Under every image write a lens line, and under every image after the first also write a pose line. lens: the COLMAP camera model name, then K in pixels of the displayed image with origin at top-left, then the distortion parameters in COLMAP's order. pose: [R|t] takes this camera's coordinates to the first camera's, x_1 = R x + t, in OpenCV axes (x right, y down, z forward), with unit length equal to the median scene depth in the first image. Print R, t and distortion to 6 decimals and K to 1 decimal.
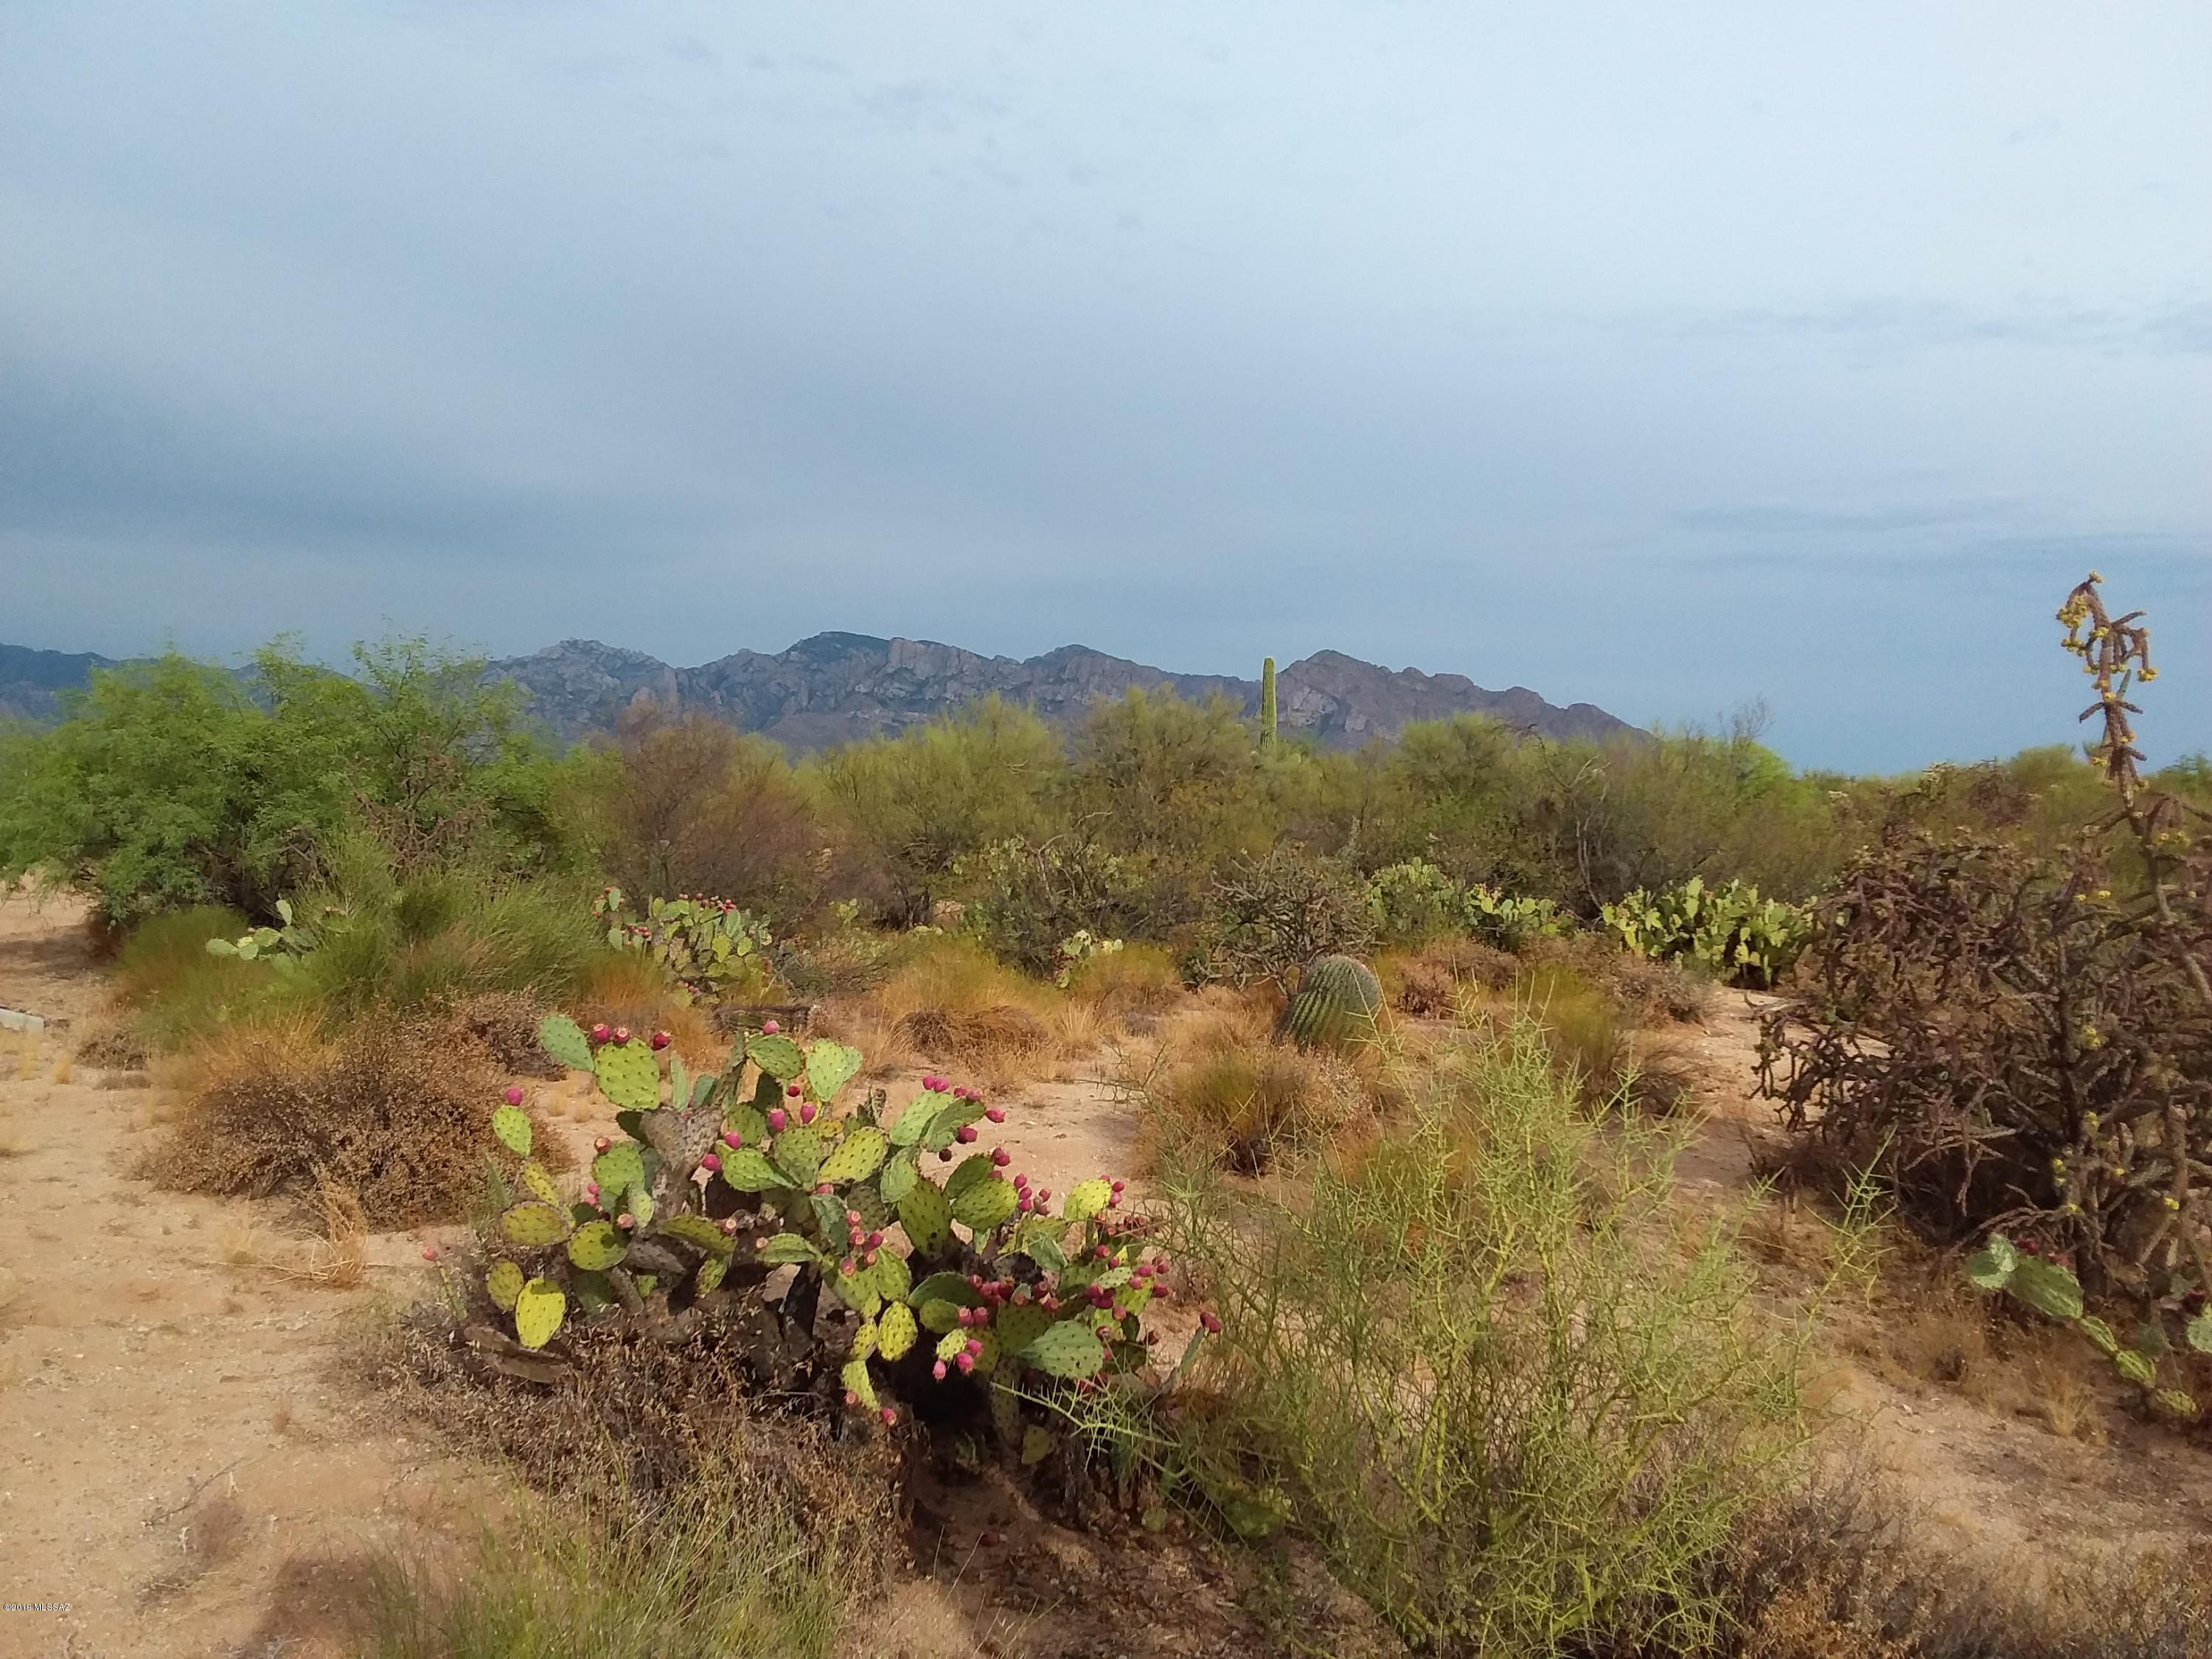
lens RADIAL K [[1776.9, 0, 1128.4], [0, 1776.9, 827.9], [0, 0, 1]] dist [0.127303, -0.196018]
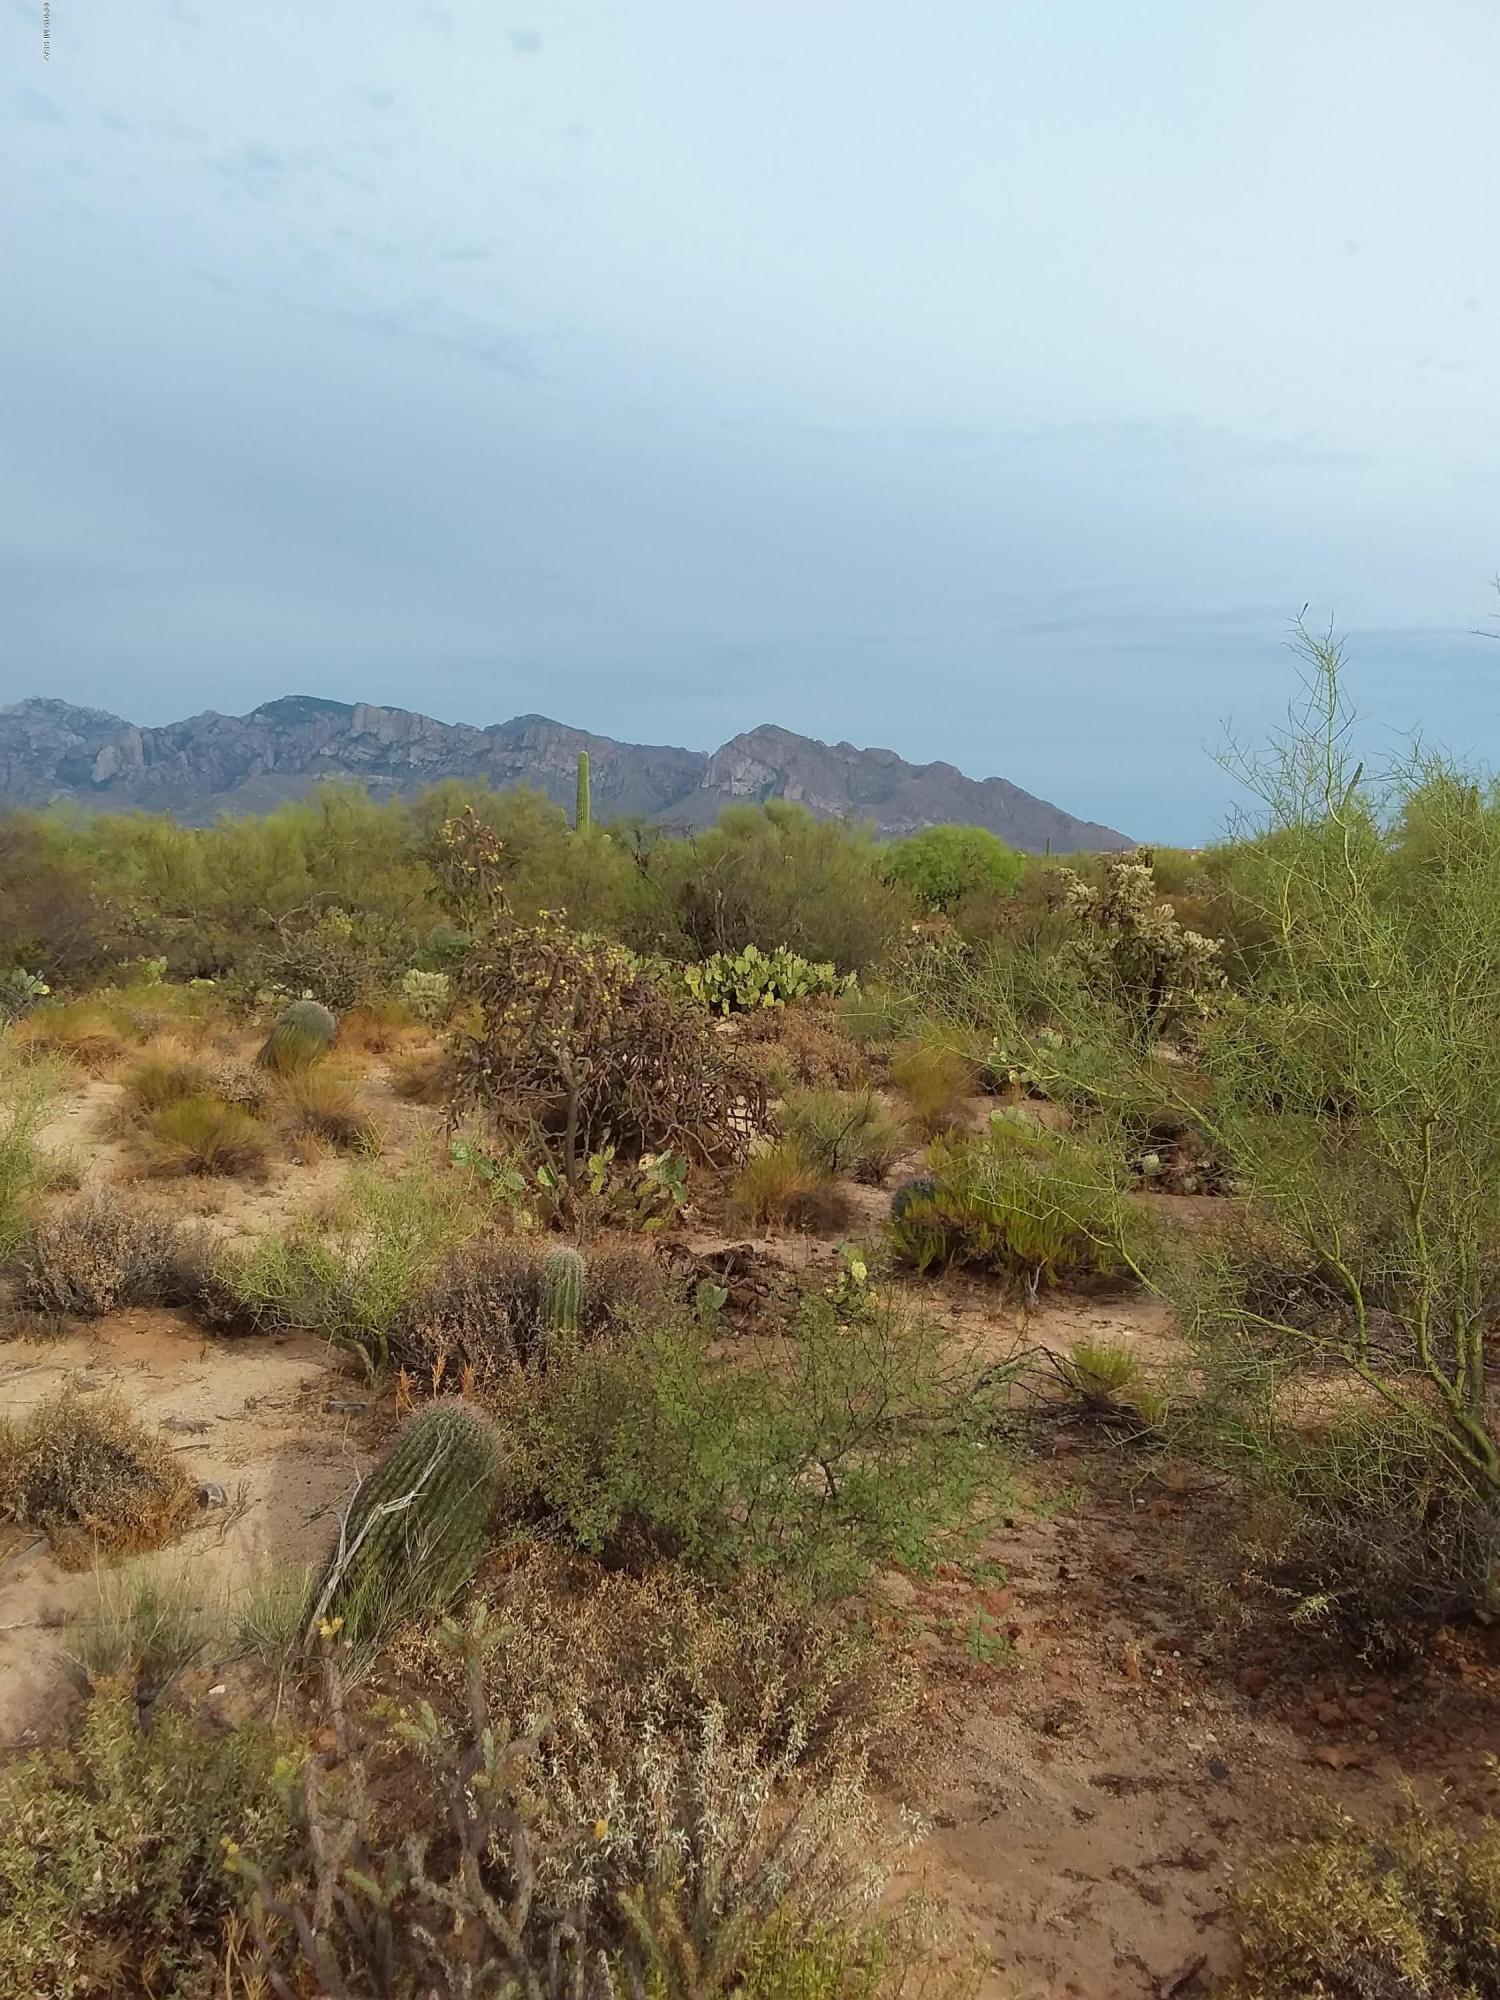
lens RADIAL K [[1606.6, 0, 775.0], [0, 1606.6, 1064.6], [0, 0, 1]] dist [0.127303, -0.196018]
pose [[0.993096, -0.005957, 0.117155, 0.313547], [-0.006801, 0.994107, 0.108193, -0.025551], [-0.117109, -0.108242, 0.987203, -0.393404]]
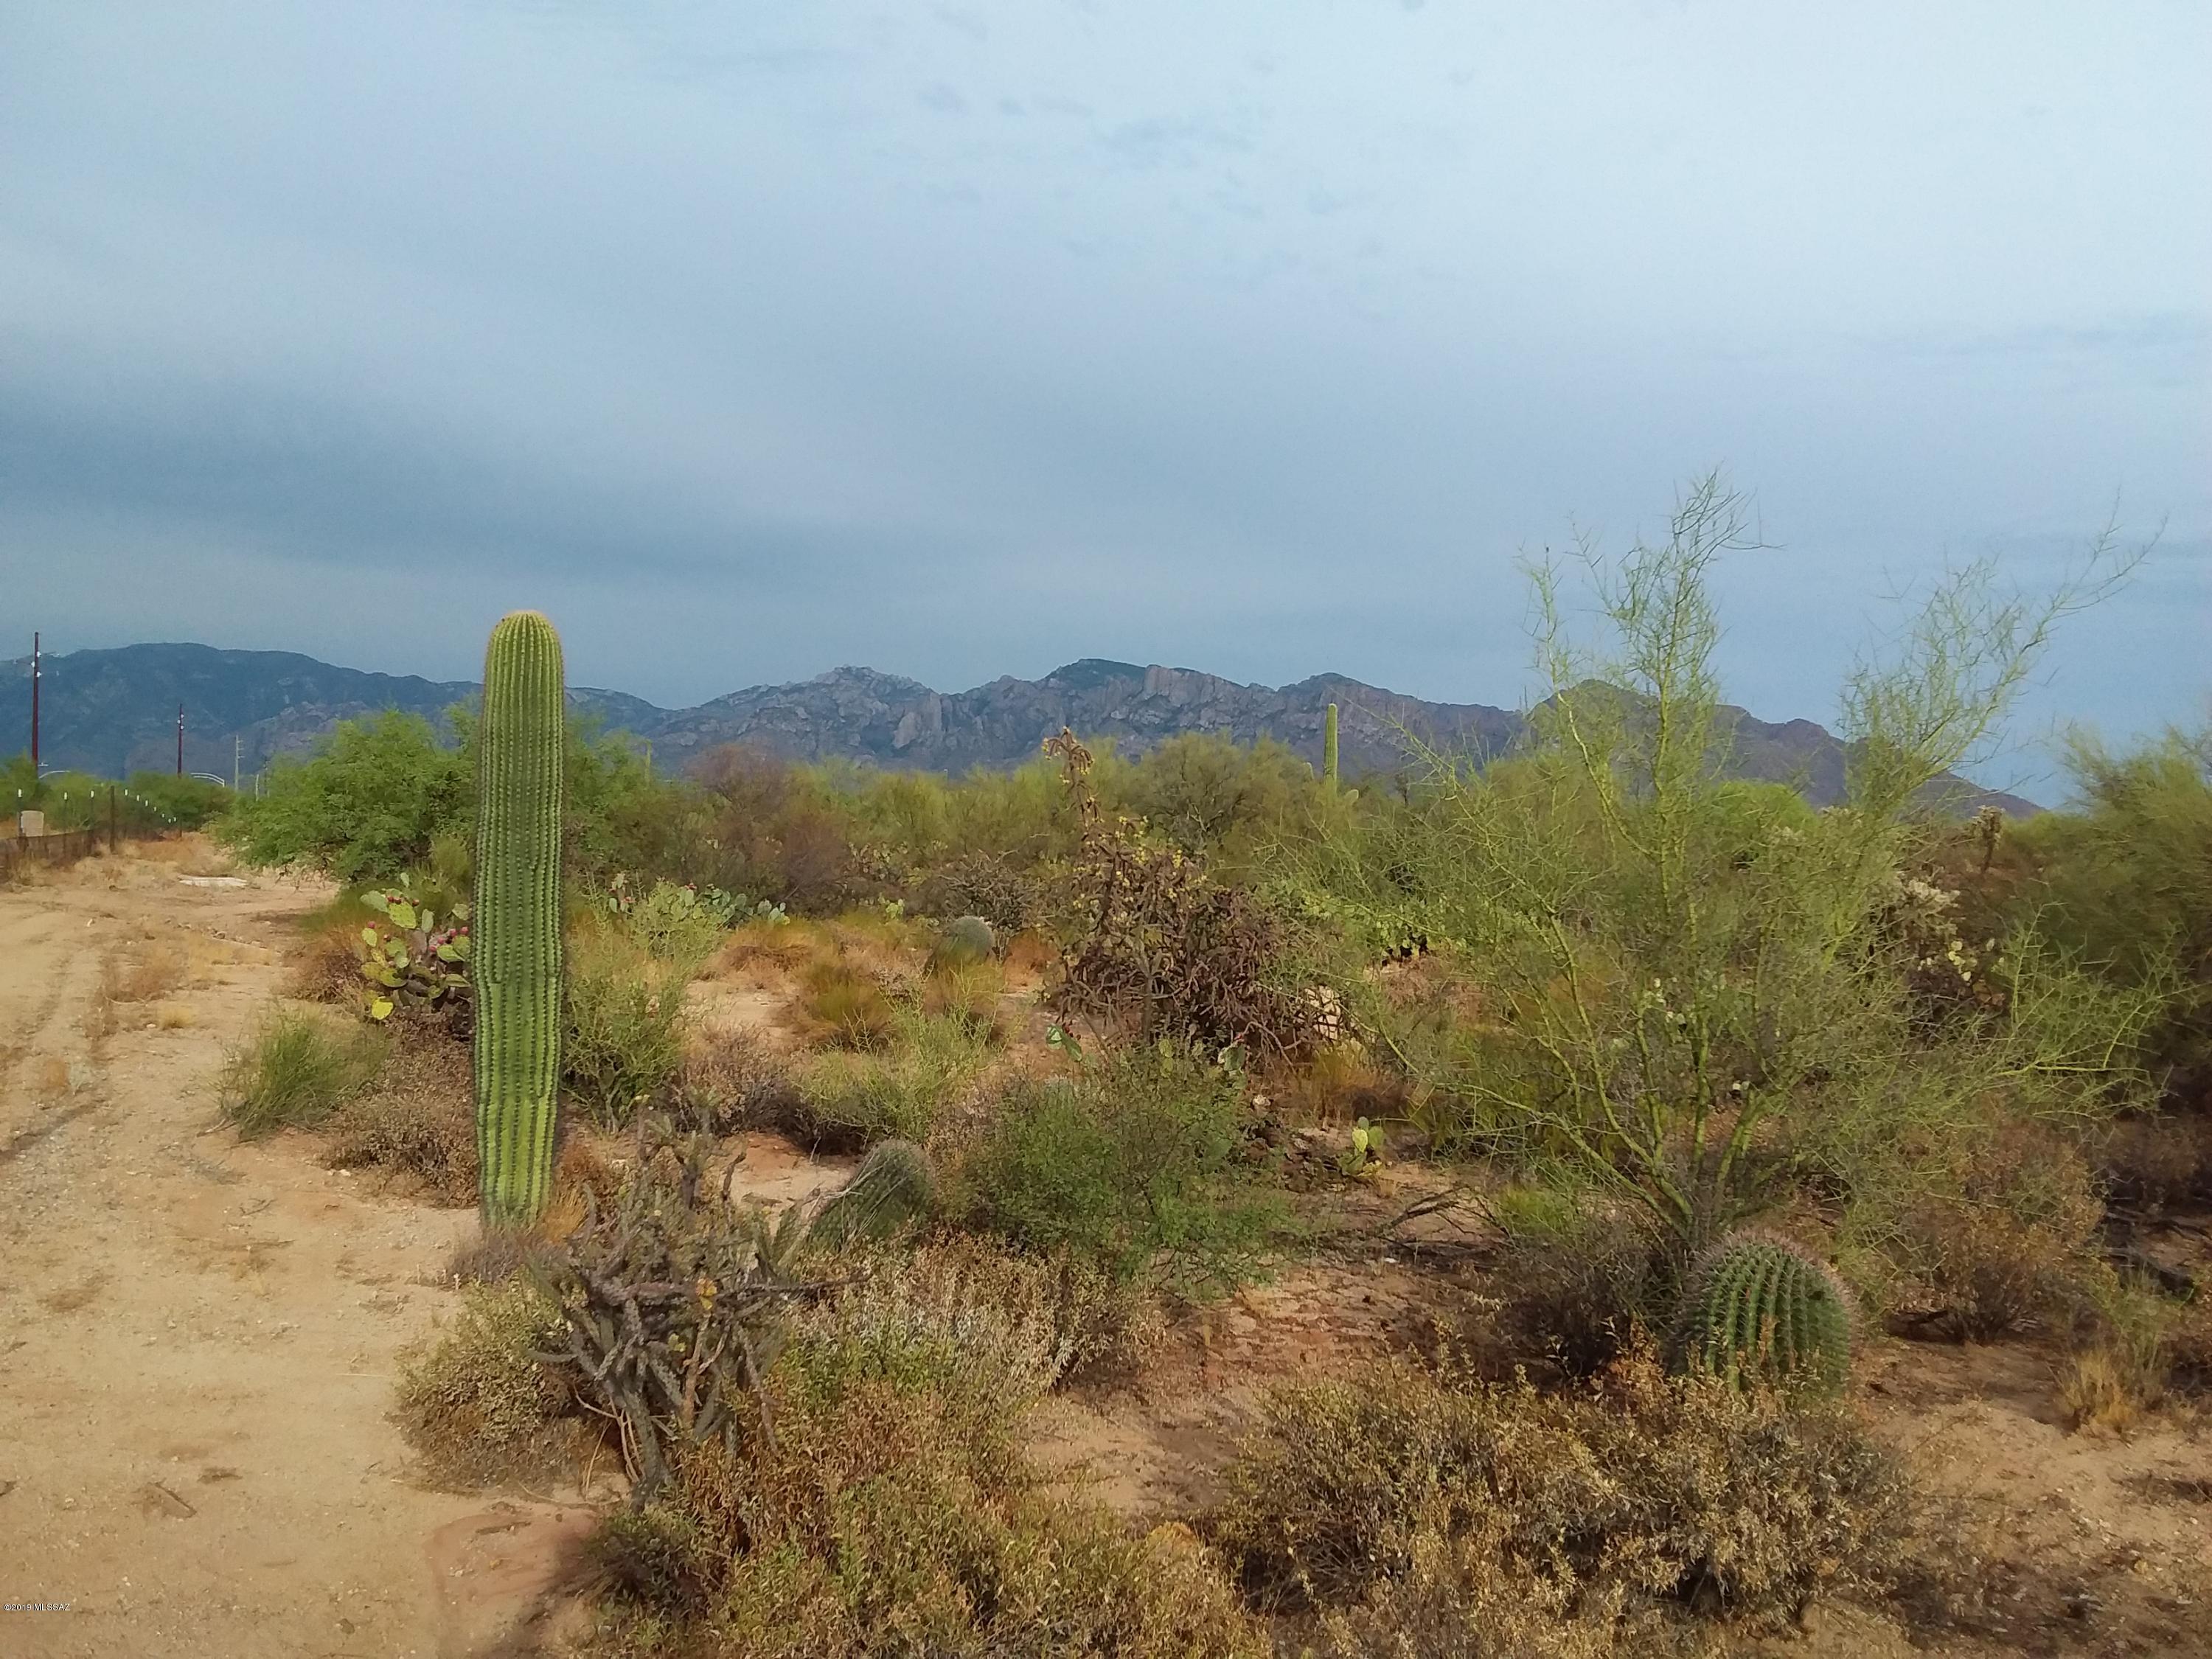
lens RADIAL K [[1776.9, 0, 1123.2], [0, 1776.9, 819.0], [0, 0, 1]] dist [0.127303, -0.196018]
pose [[0.989489, 0.018675, -0.143399, 0.441275], [-0.021606, 0.999588, -0.018906, 0.006990], [0.142987, 0.021806, 0.989484, -0.577141]]
